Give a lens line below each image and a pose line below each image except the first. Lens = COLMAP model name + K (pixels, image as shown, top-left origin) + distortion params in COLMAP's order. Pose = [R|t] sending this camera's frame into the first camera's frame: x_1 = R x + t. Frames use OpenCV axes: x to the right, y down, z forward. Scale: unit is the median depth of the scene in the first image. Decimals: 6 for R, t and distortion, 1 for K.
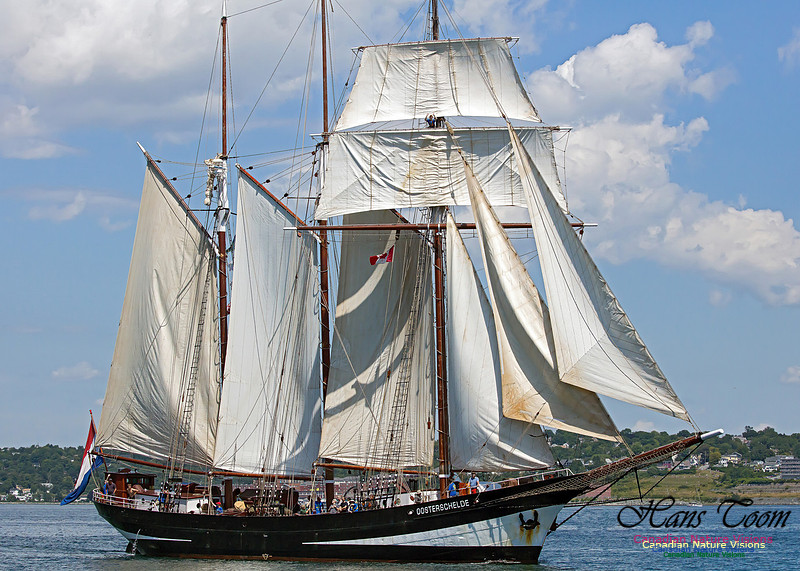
lens RADIAL K [[2793.6, 0, 400.0], [0, 2793.6, 285.5], [0, 0, 1]] dist [-0.335530, 0.433790]
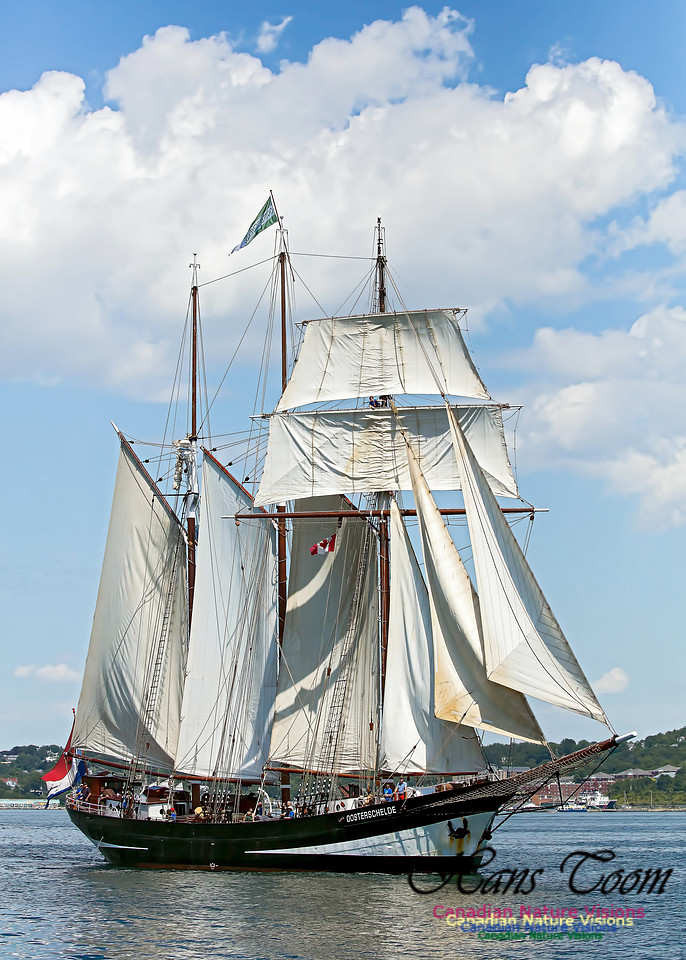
lens RADIAL K [[3352.3, 0, 343.0], [0, 3352.3, 480.0], [0, 0, 1]] dist [-0.335530, 0.433790]
pose [[0.988658, -0.010770, -0.149800, 0.167606], [0.007743, 0.999754, -0.020779, -0.009020], [0.149987, 0.019383, 0.988498, -0.107472]]
